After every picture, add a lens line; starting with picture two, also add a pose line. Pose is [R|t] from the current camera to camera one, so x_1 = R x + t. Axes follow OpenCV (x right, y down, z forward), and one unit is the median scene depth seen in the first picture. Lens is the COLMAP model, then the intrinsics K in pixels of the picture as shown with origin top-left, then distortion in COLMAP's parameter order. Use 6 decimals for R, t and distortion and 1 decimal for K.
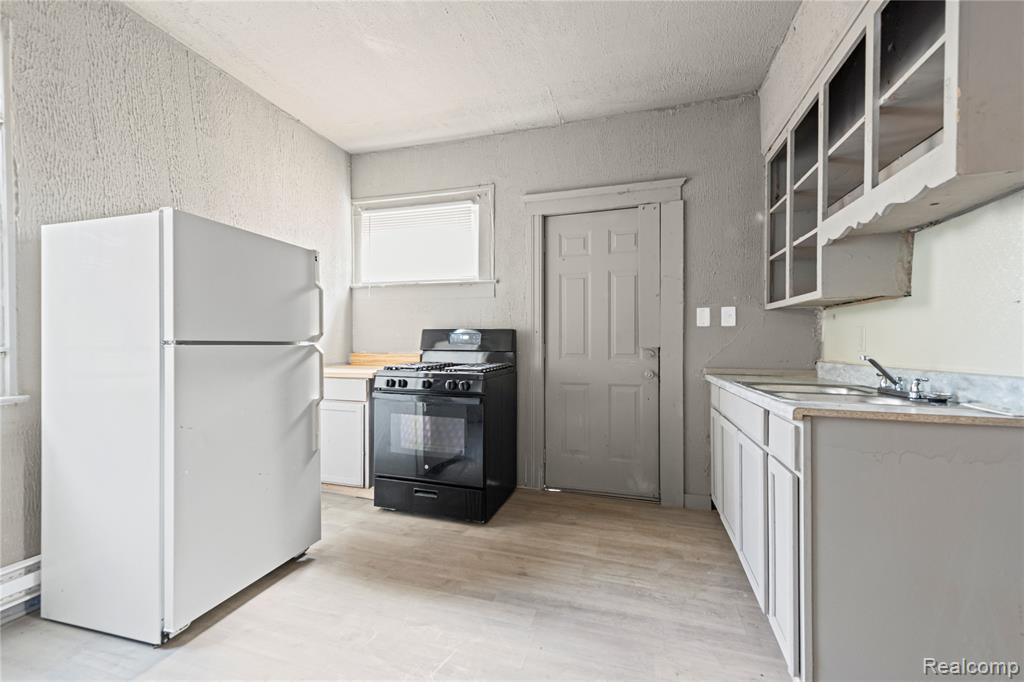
lens RADIAL K [[407.8, 0, 512.0], [0, 407.8, 341.0], [0, 0, 1]] dist [0.011572, -0.000166]
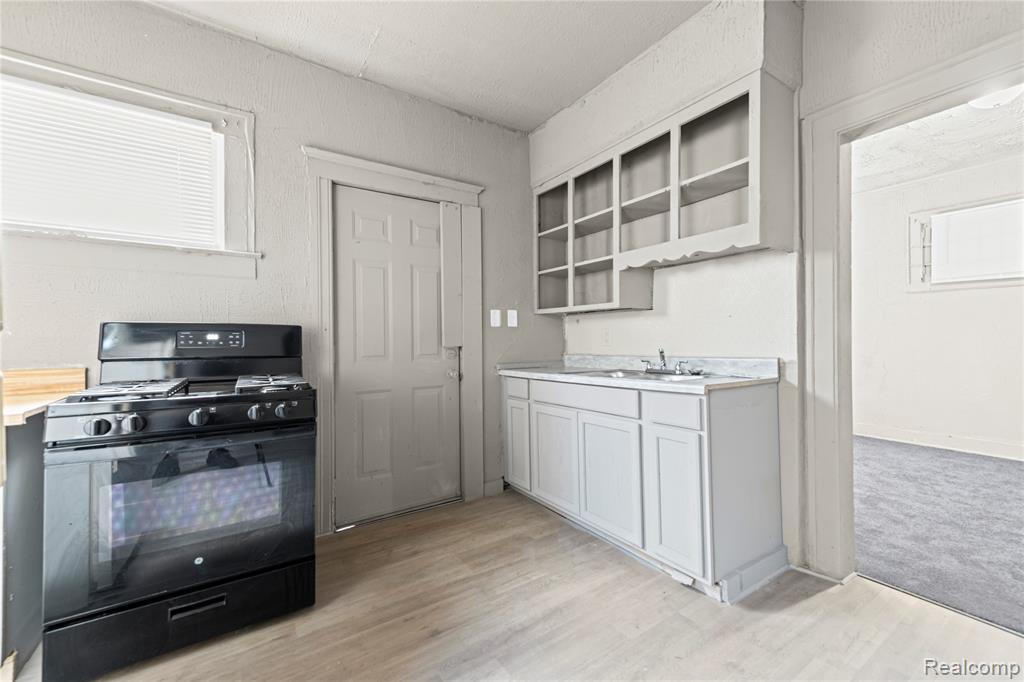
lens RADIAL K [[409.3, 0, 513.5], [0, 409.3, 337.2], [0, 0, 1]] dist [0.010812, -0.000374]
pose [[0.631526, -0.001572, 0.775353, -0.363679], [0.009084, 0.999944, -0.005372, -0.000744], [-0.775301, 0.010436, 0.631505, 0.270132]]
